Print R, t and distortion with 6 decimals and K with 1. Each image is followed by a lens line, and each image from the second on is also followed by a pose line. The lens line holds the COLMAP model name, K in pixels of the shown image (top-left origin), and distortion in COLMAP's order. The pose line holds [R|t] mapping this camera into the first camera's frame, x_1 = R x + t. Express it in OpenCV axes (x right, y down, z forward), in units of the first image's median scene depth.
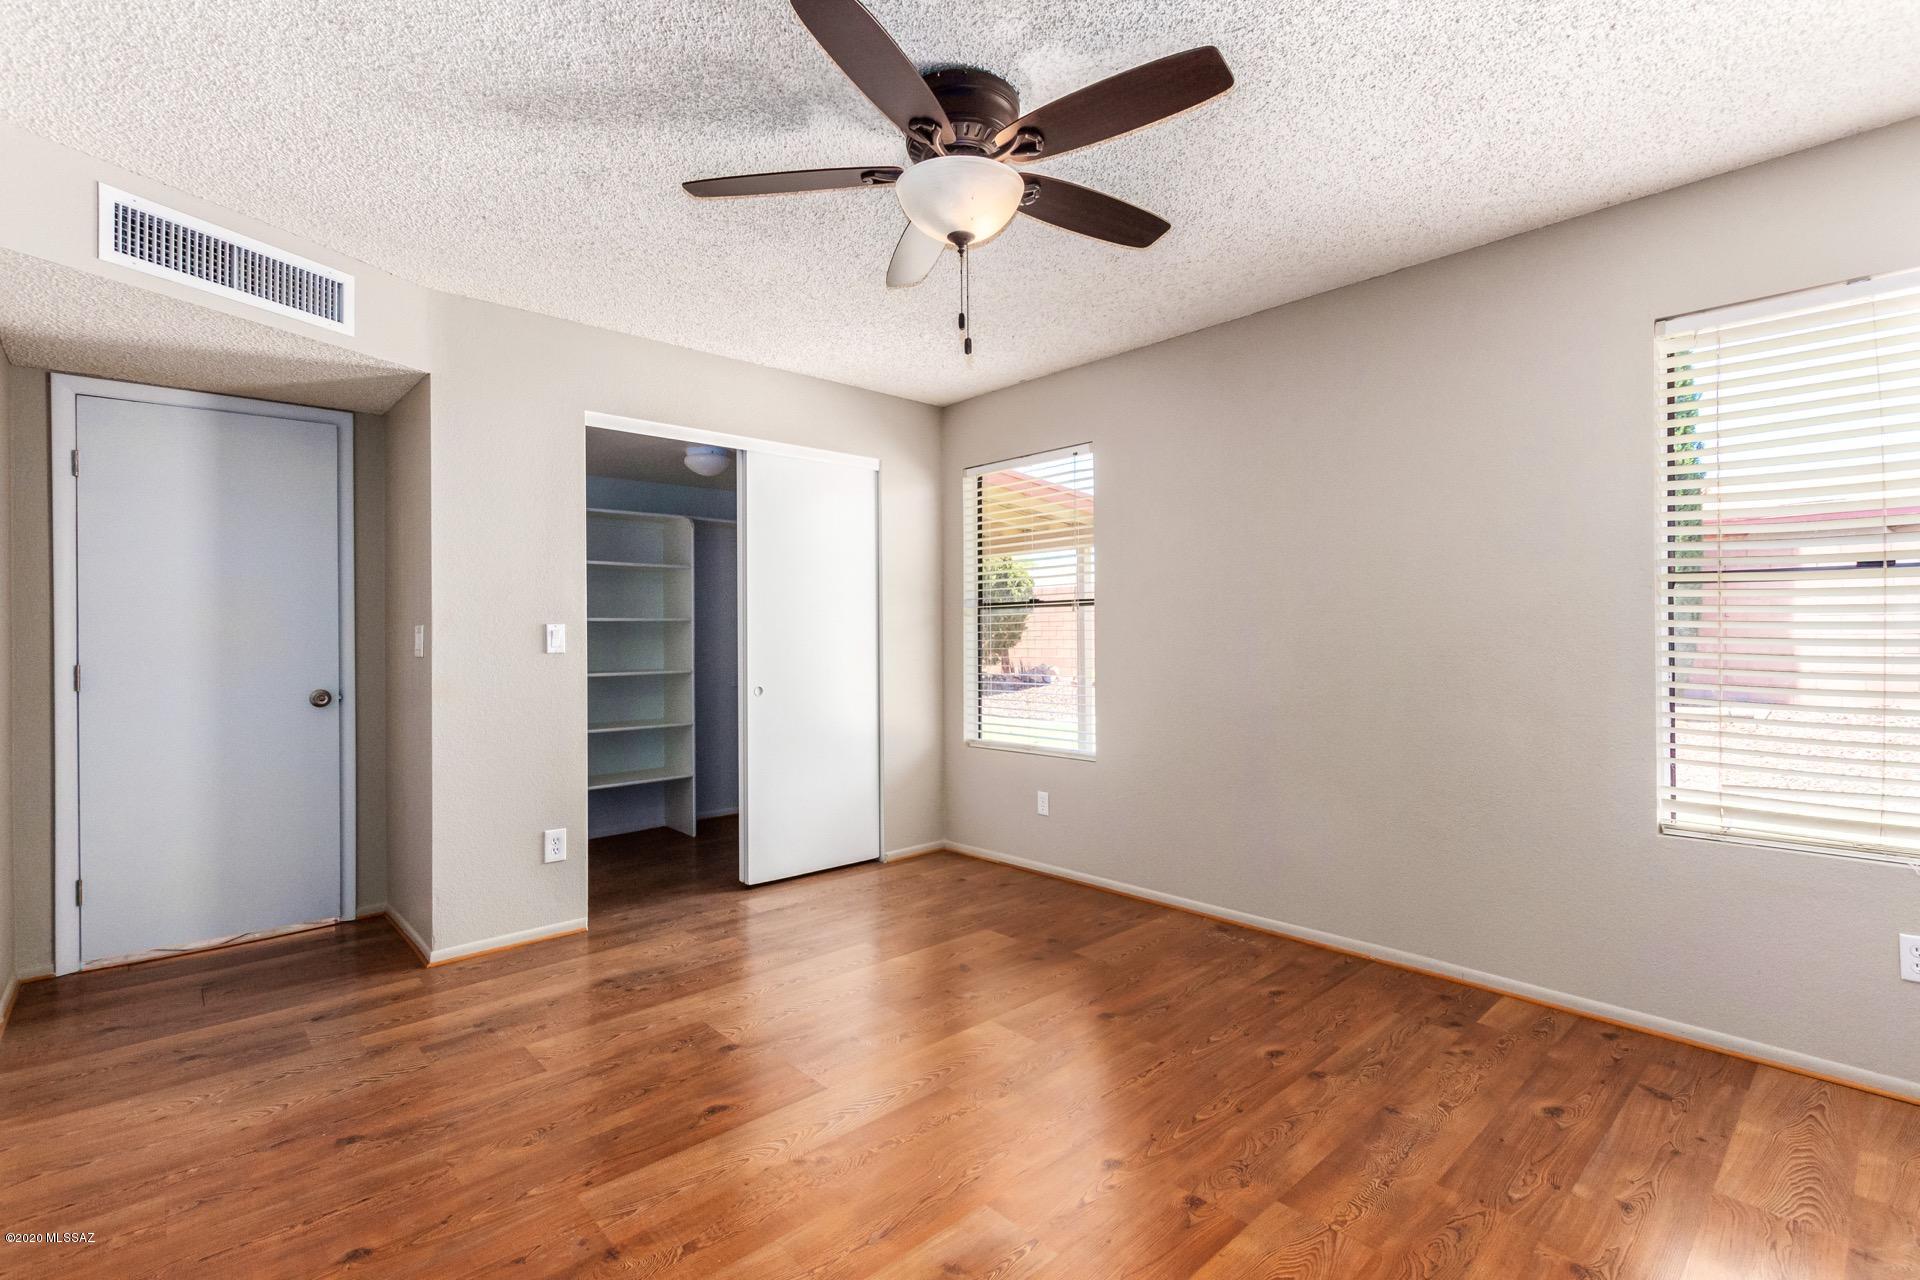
lens RADIAL K [[877.6, 0, 954.9], [0, 877.6, 647.0], [0, 0, 1]] dist [-0.000789, -0.001163]
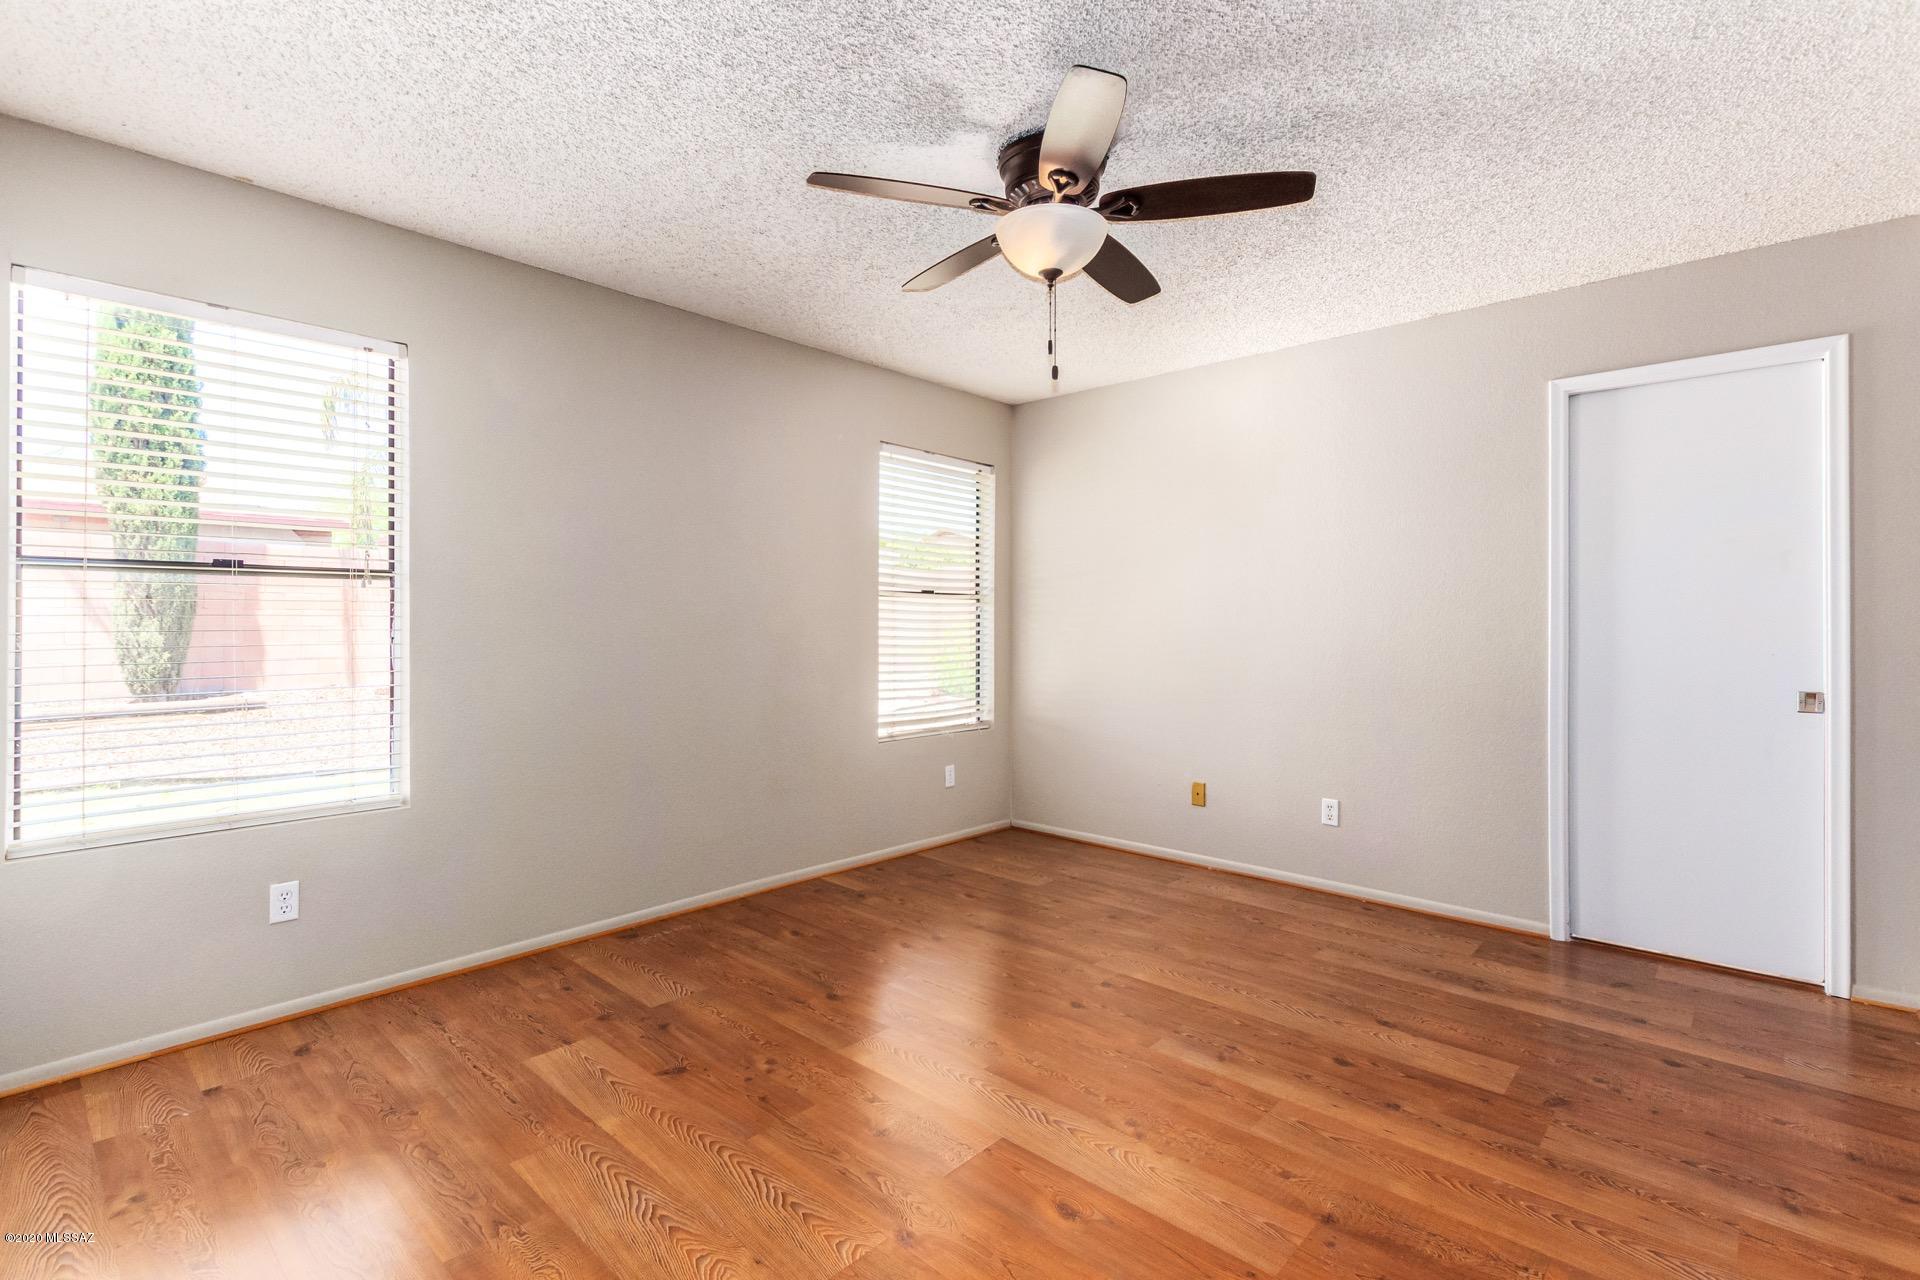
lens RADIAL K [[878.2, 0, 956.5], [0, 878.2, 633.3], [0, 0, 1]] dist [0.004373, -0.000933]
pose [[-0.083753, -0.004985, 0.996474, -0.786148], [0.011755, 0.999913, 0.005990, -0.006596], [-0.996417, 0.012216, -0.083687, 0.858631]]
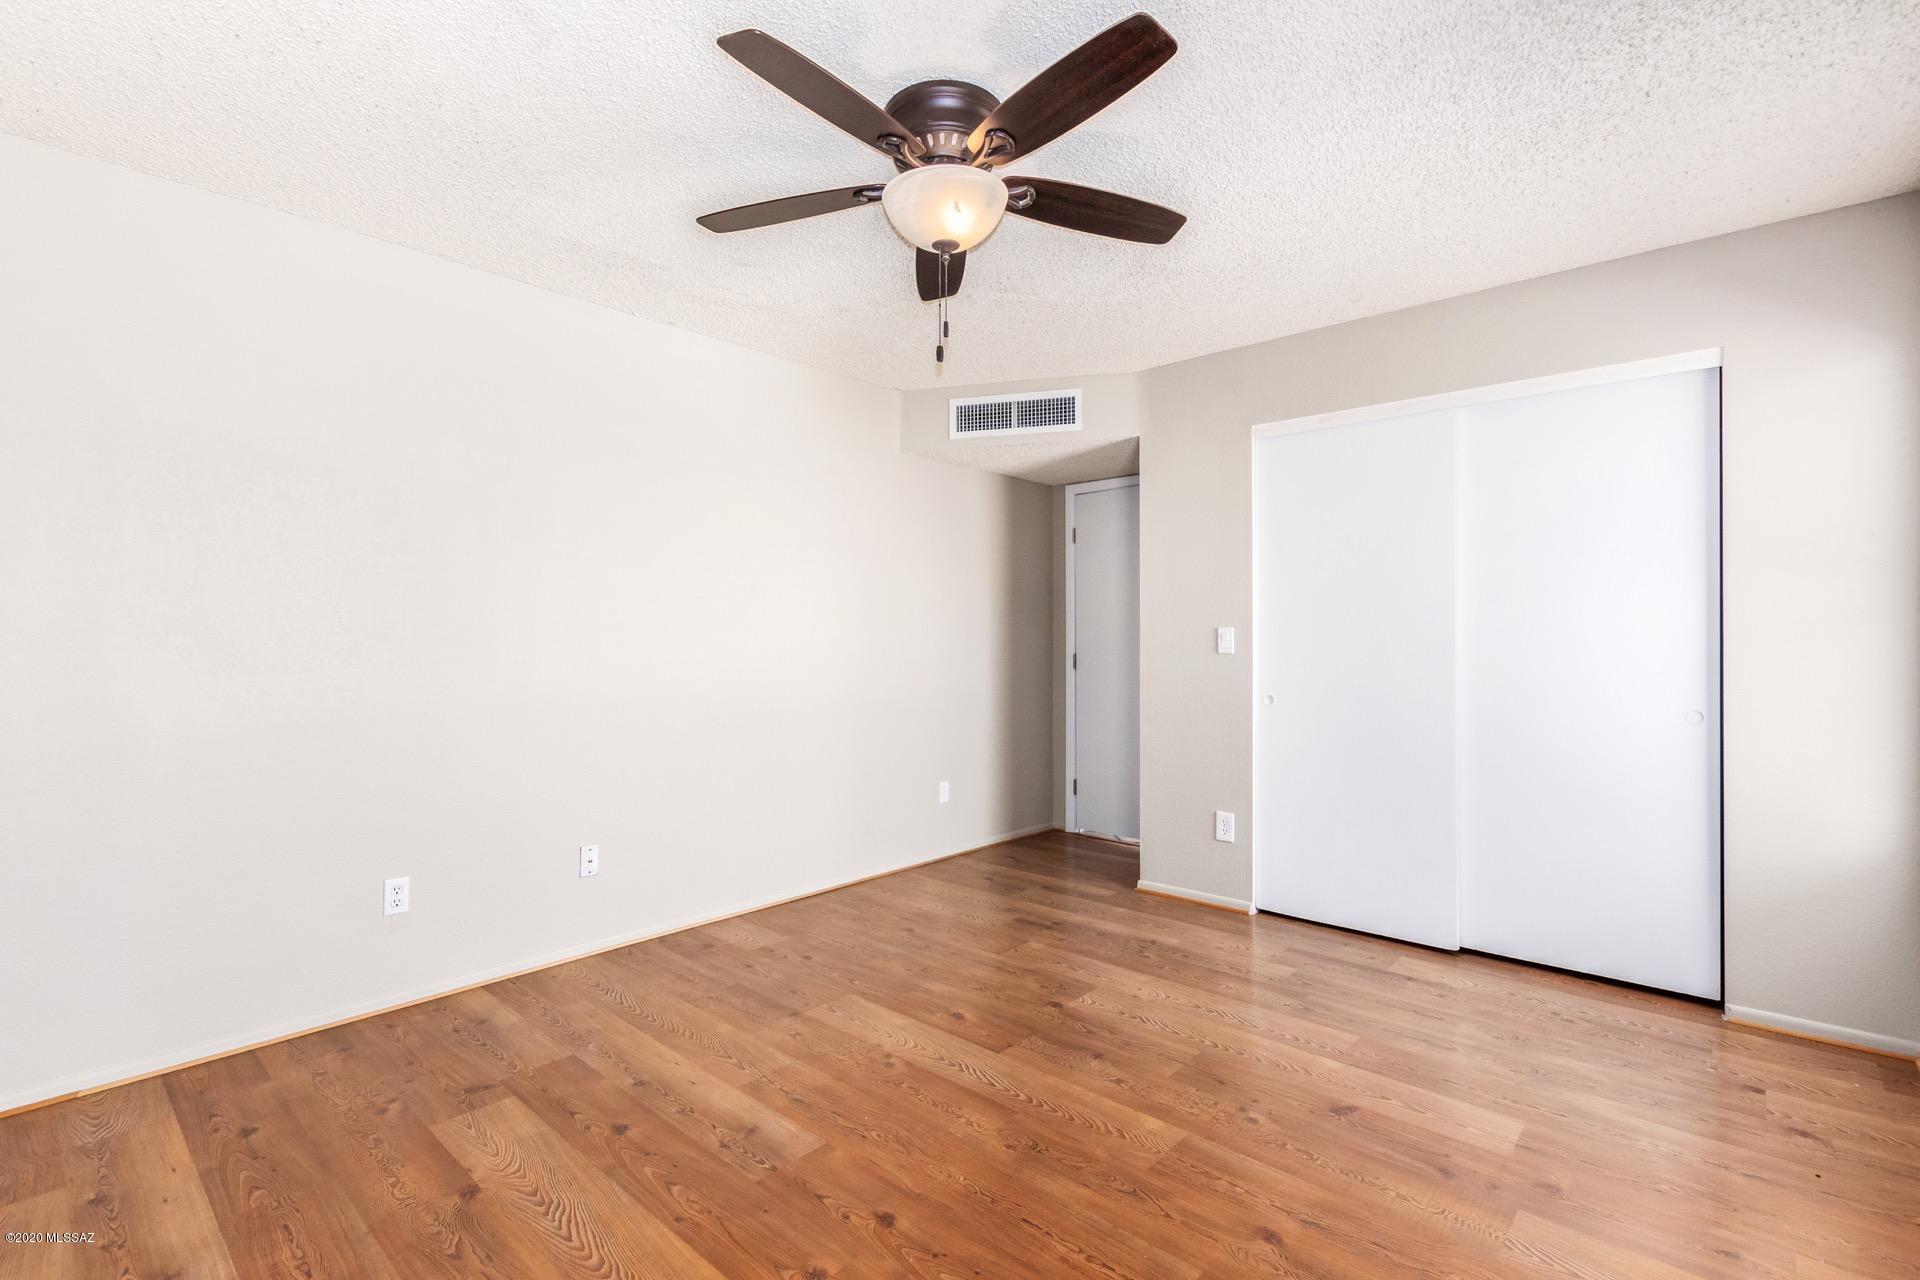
lens RADIAL K [[877.6, 0, 954.9], [0, 877.6, 647.0], [0, 0, 1]] dist [-0.000789, -0.001163]
pose [[0.086020, 0.016322, -0.996160, 0.717978], [-0.013681, 0.999791, 0.015200, -0.015358], [0.996200, 0.012321, 0.086225, 0.651340]]
